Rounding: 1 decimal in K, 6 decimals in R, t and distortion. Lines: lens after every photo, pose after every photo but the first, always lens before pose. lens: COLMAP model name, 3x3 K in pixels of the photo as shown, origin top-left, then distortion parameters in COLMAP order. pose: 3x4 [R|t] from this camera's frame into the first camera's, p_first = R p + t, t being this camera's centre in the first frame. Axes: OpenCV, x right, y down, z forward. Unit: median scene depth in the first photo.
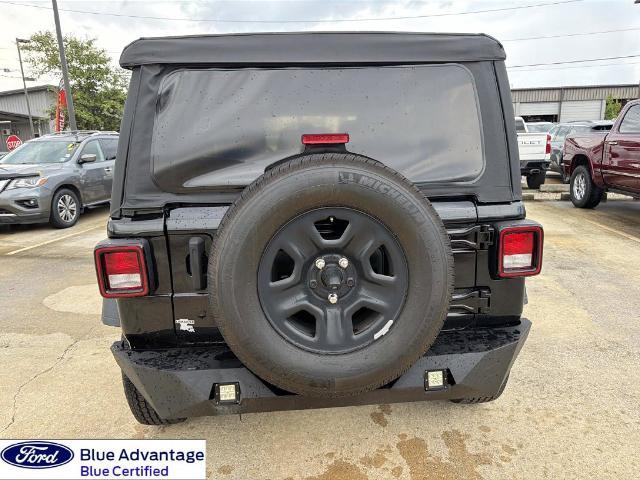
lens RADIAL K [[466.1, 0, 321.8], [0, 466.1, 241.7], [0, 0, 1]] dist [0.006123, -0.017292]
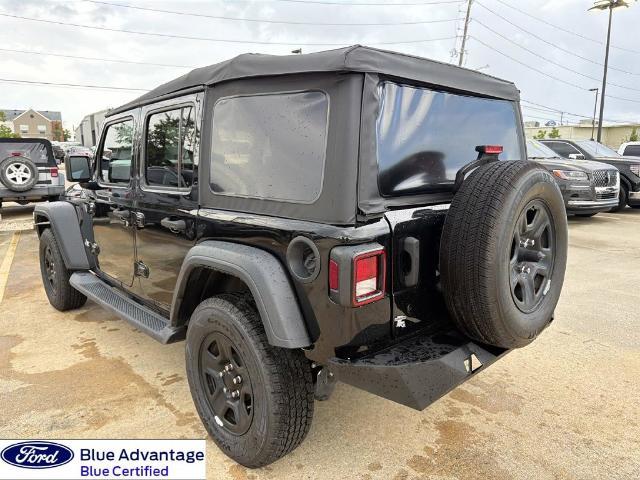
lens RADIAL K [[466.1, 0, 317.8], [0, 466.1, 239.9], [0, 0, 1]] dist [0.006123, -0.017292]
pose [[0.768687, -0.088786, 0.633433, -1.103345], [0.117079, 0.993118, -0.002877, -0.023676], [-0.628819, 0.076374, 0.773792, 0.294735]]
